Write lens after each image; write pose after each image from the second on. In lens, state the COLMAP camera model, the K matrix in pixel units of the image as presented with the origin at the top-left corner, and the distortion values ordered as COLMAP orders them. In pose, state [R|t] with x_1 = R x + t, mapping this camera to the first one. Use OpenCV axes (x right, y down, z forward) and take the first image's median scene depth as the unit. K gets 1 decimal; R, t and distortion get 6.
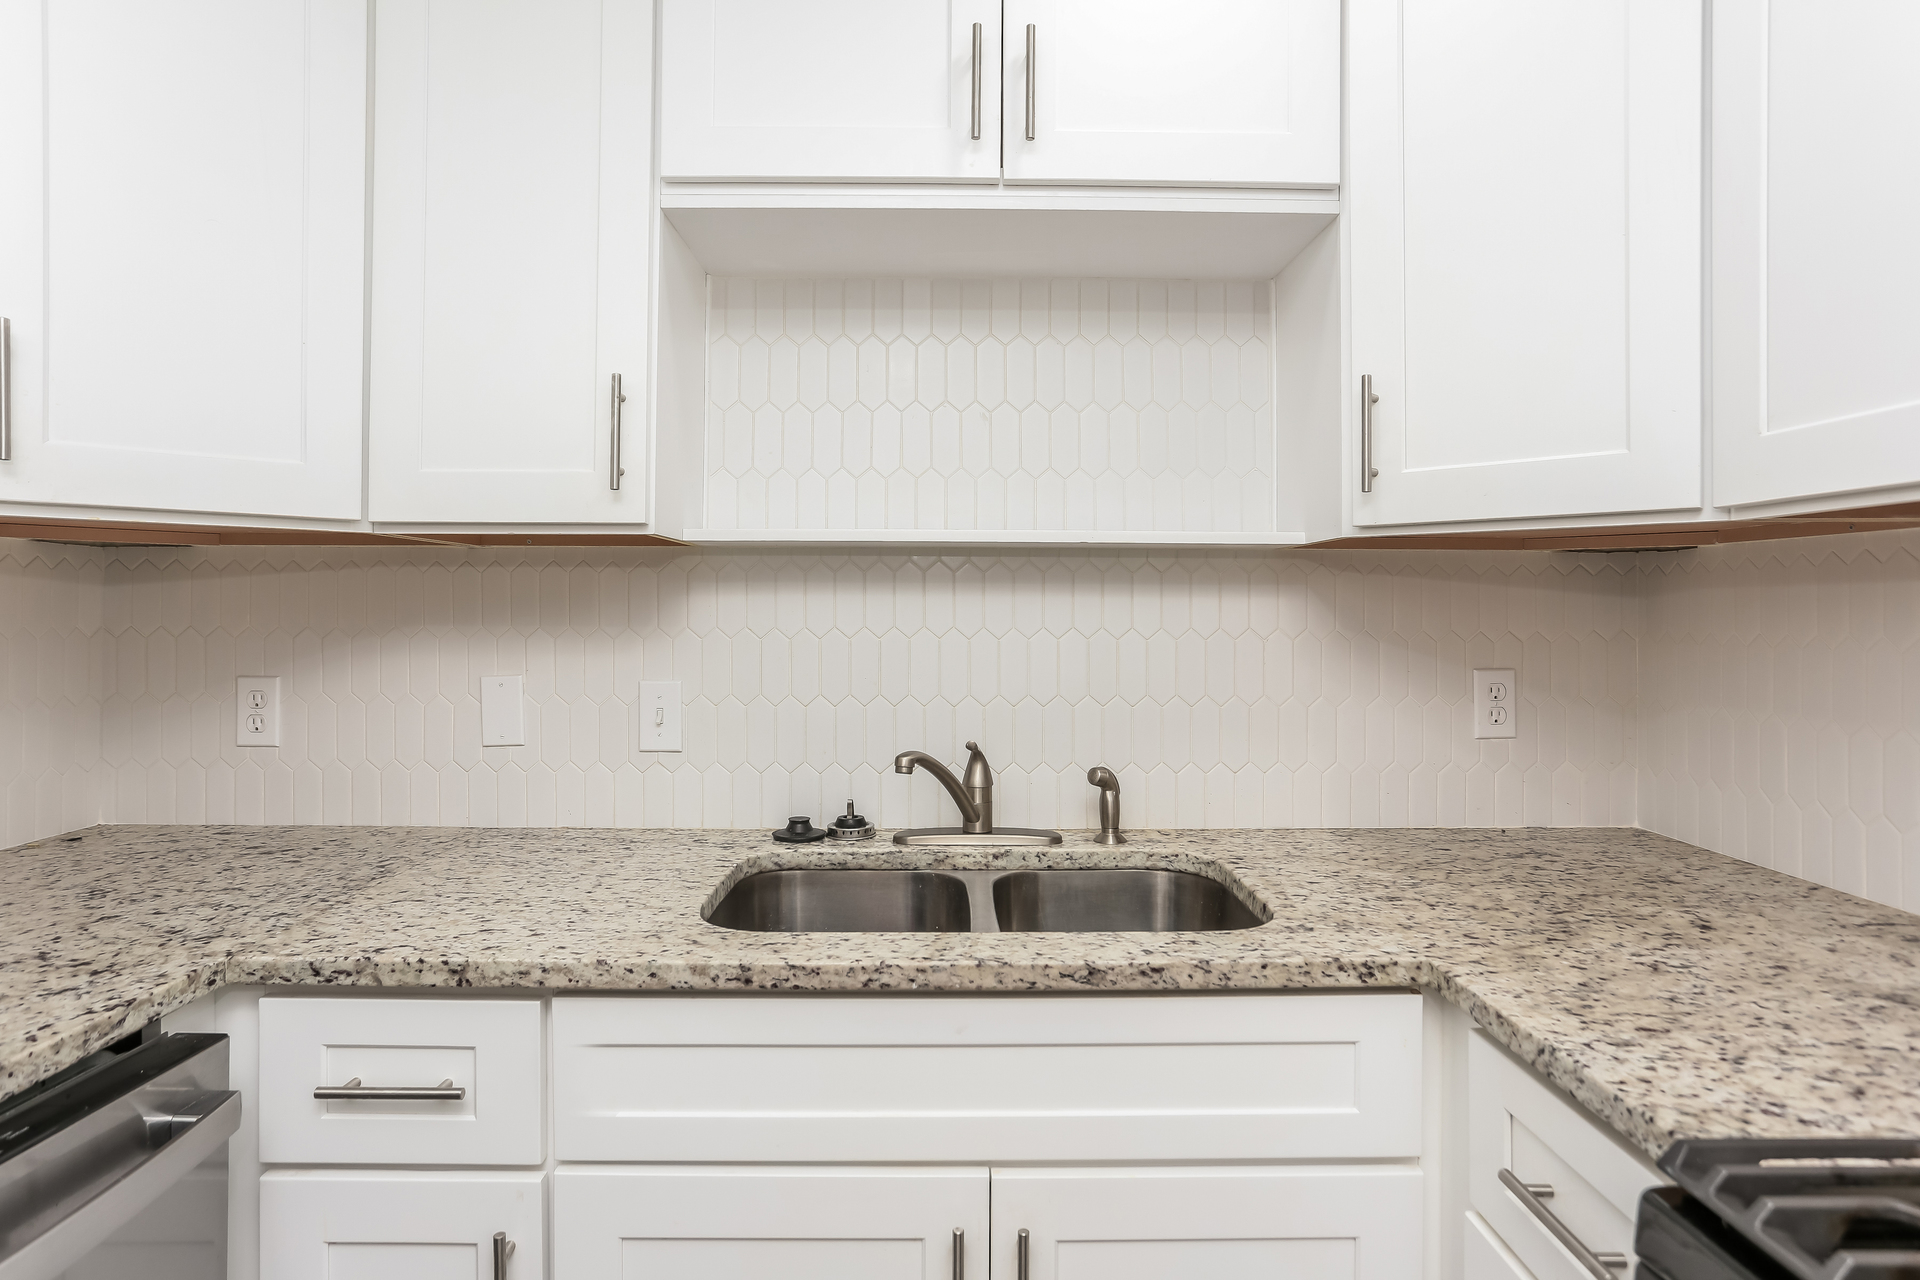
lens RADIAL K [[1042.1, 0, 927.9], [0, 1042.1, 630.6], [0, 0, 1]] dist [-0.025536, 0.001757]
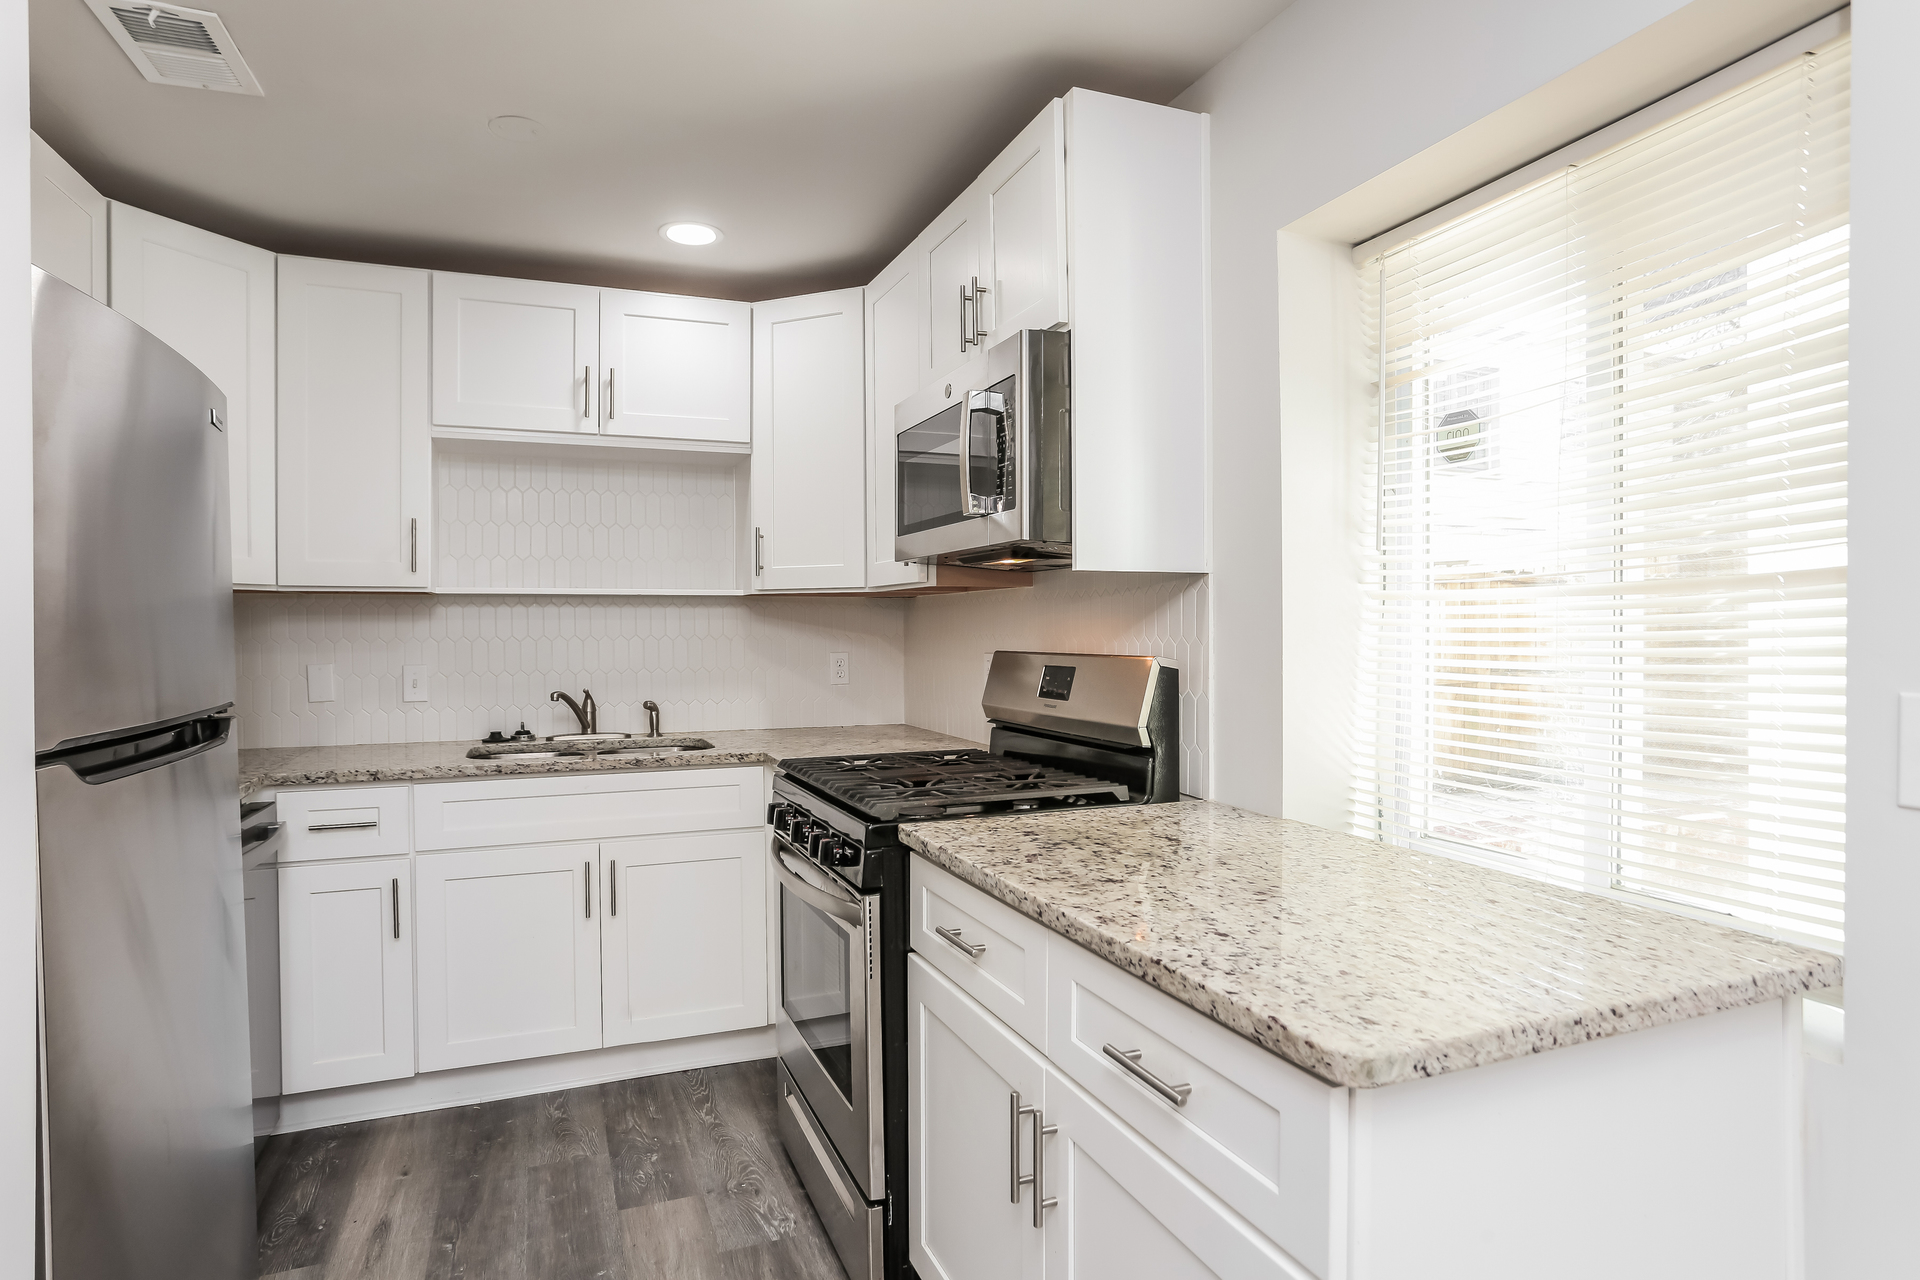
lens RADIAL K [[1042.1, 0, 927.9], [0, 1042.1, 630.6], [0, 0, 1]] dist [-0.025536, 0.001757]
pose [[0.928282, -0.009487, 0.371757, -0.102343], [0.016454, 0.999743, -0.015573, 0.033989], [-0.371514, 0.020573, 0.928199, -1.293216]]
